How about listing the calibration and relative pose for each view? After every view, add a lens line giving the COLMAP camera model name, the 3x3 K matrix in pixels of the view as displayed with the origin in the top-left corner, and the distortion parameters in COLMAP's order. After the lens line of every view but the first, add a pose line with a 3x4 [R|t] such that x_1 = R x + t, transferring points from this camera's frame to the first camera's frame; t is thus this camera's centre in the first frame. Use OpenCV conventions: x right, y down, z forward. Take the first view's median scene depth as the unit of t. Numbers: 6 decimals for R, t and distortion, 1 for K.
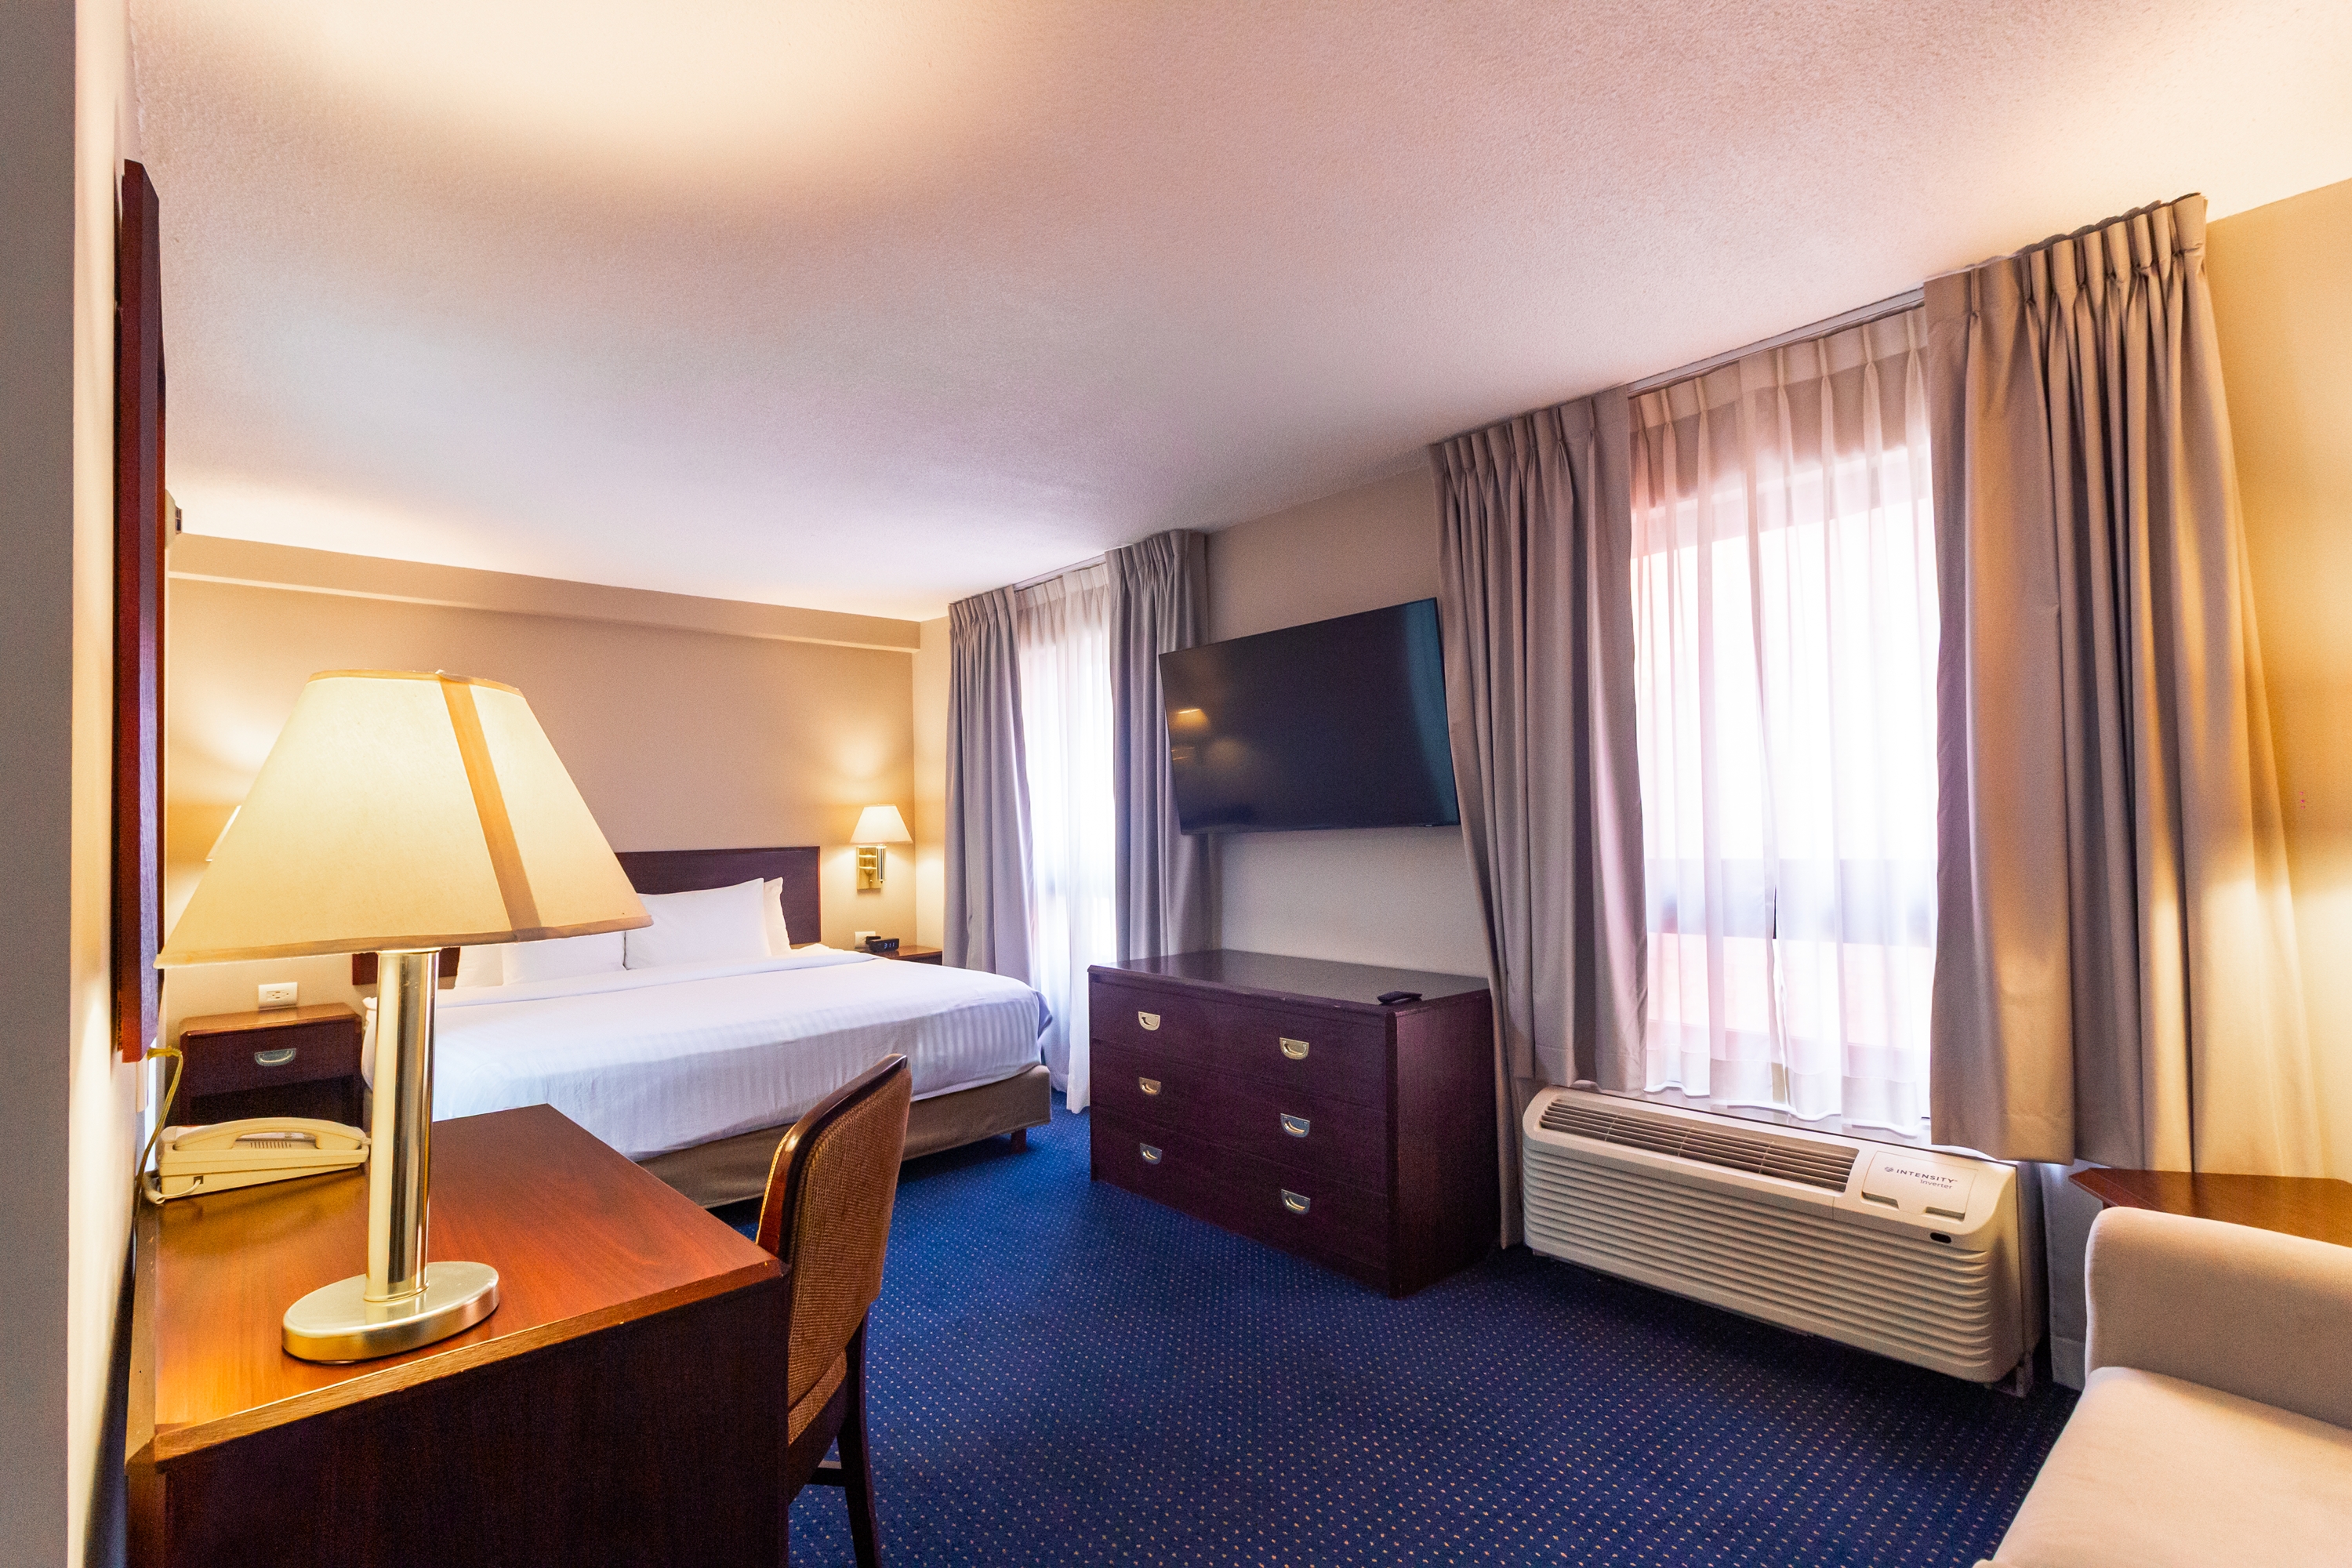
lens RADIAL K [[1087.2, 0, 1177.4], [0, 1087.2, 795.0], [0, 0, 1]] dist [-0.003125, -0.000384]
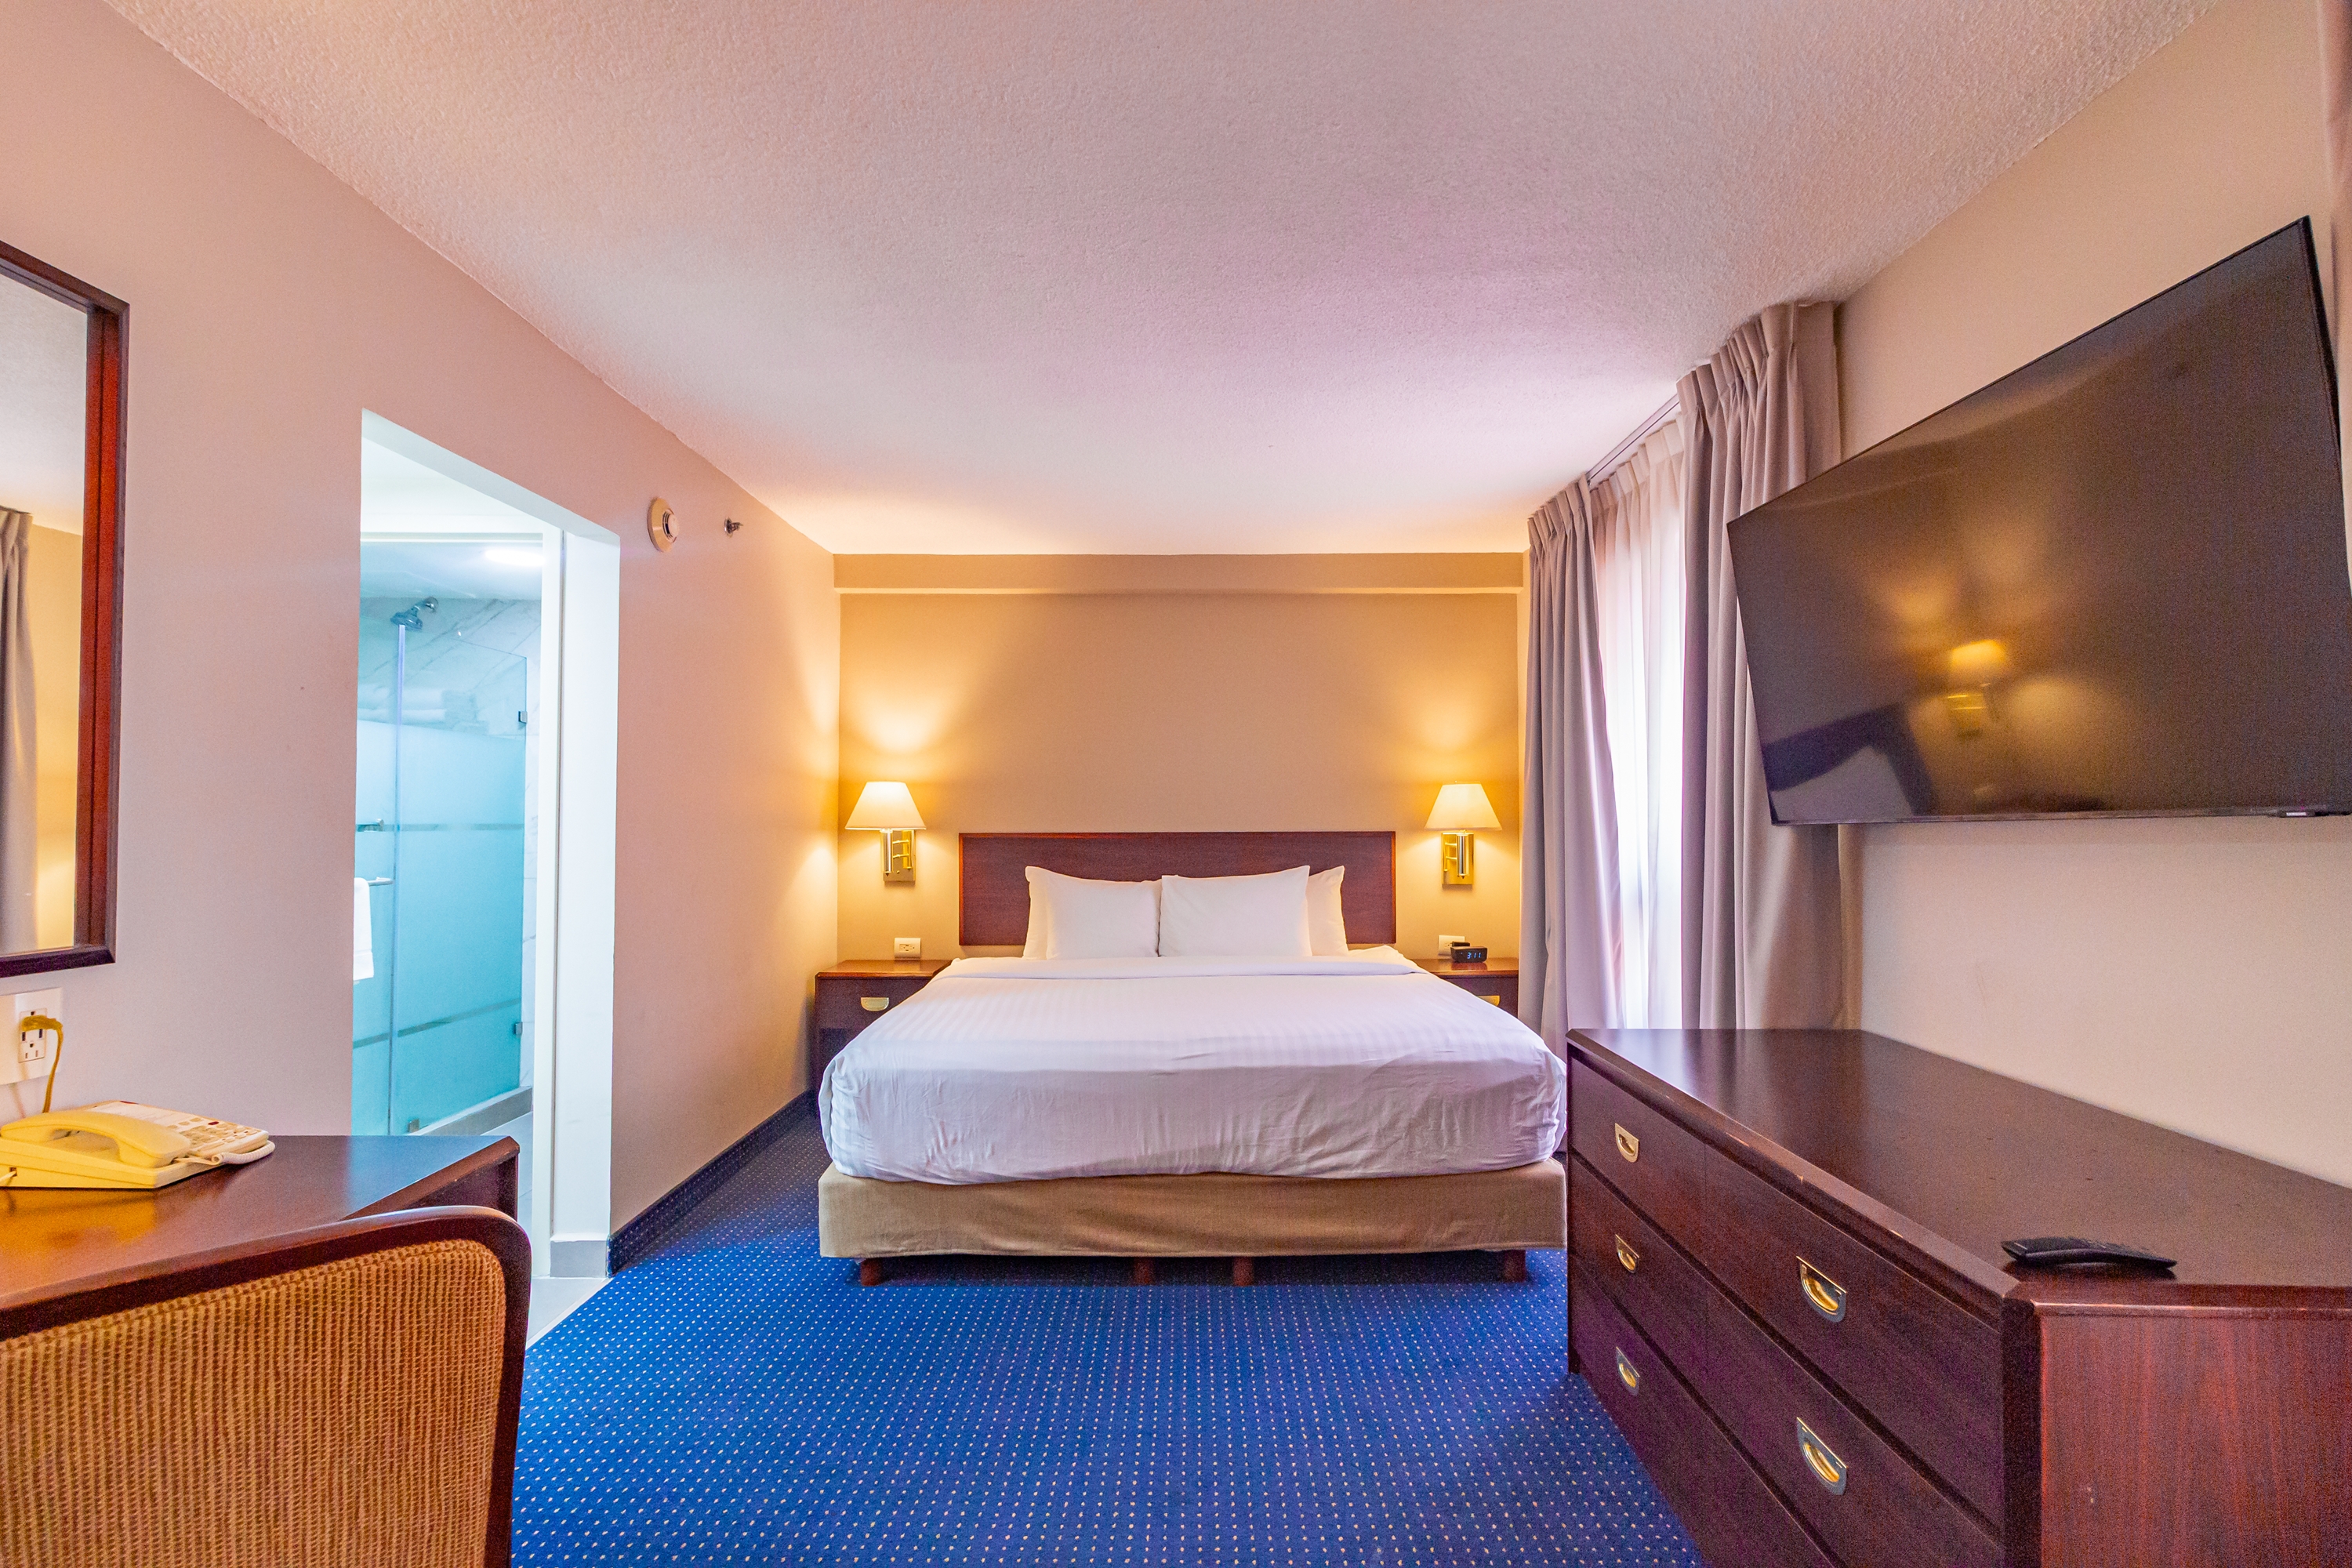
lens RADIAL K [[1087.2, 0, 1177.4], [0, 1087.2, 795.0], [0, 0, 1]] dist [-0.003125, -0.000384]
pose [[0.745044, 0.003418, -0.667006, 0.124137], [0.005291, 0.999925, 0.011034, 0.009489], [0.666994, -0.011750, 0.744971, 0.280074]]
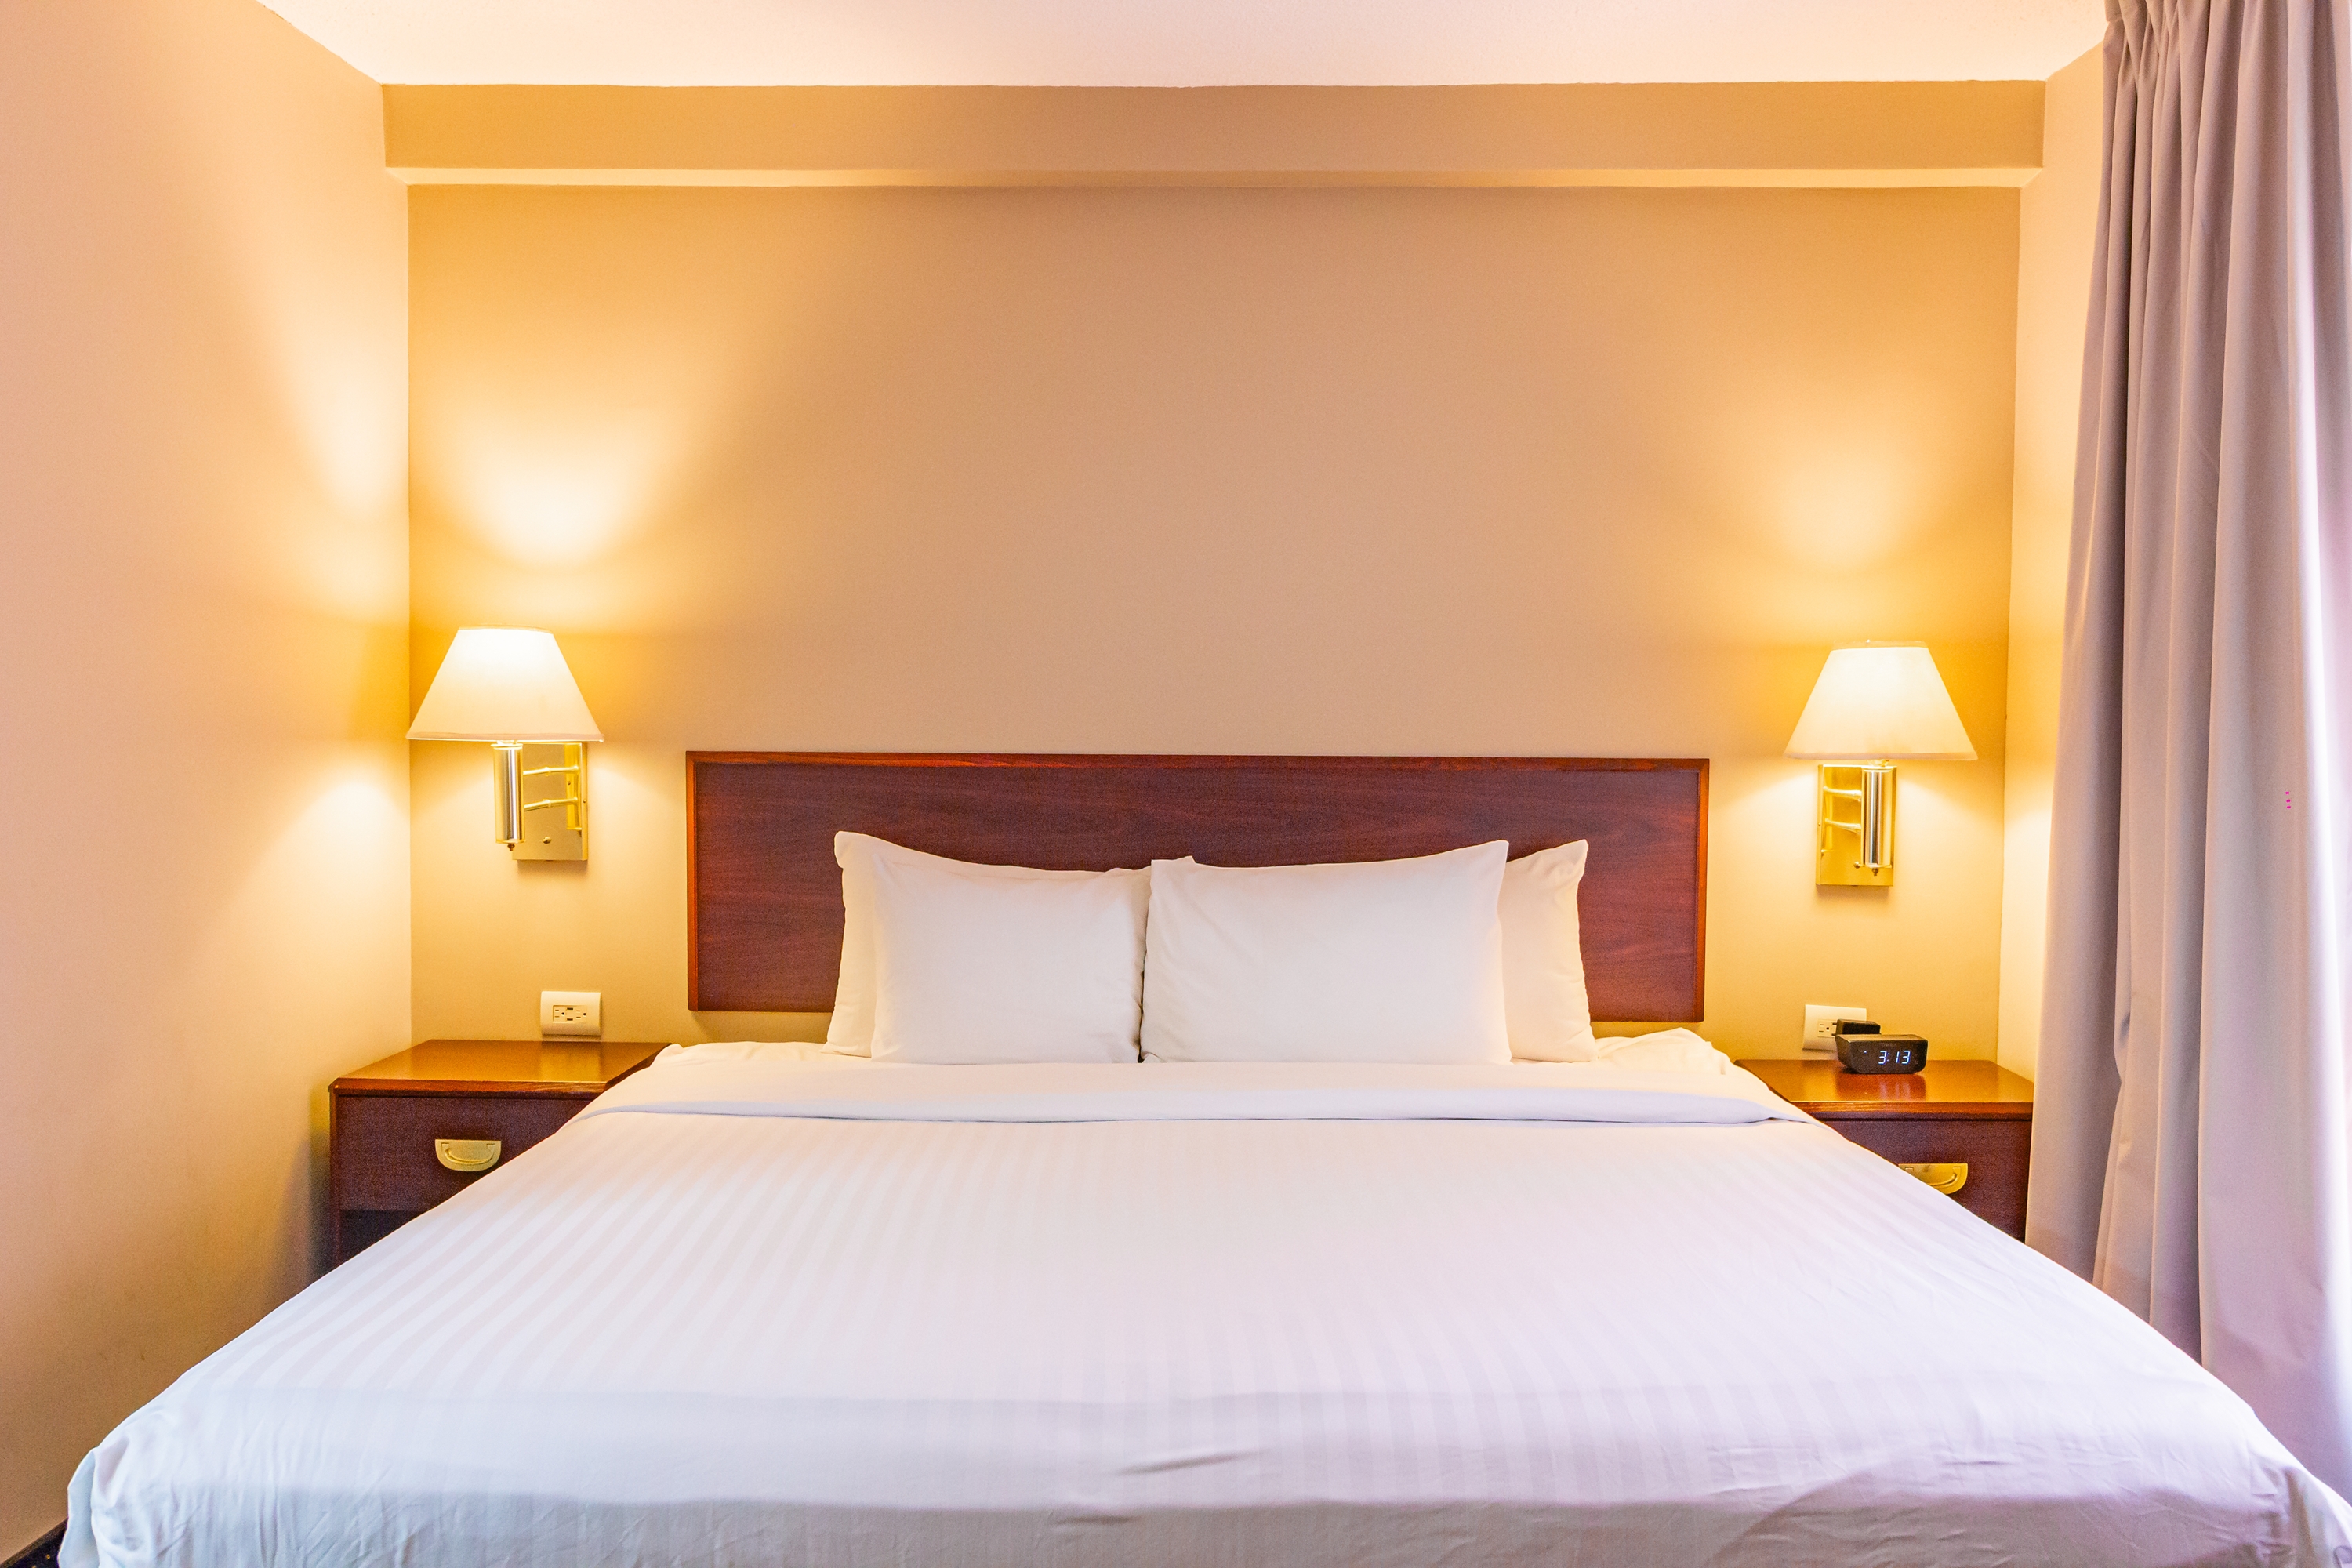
lens RADIAL K [[1878.4, 0, 1174.4], [0, 1878.4, 805.7], [0, 0, 1]] dist [-0.001333, -0.000183]
pose [[0.725108, 0.057130, -0.686261, -0.033271], [-0.004297, 0.996909, 0.078452, 0.016381], [0.688622, -0.053937, 0.723112, 0.475713]]
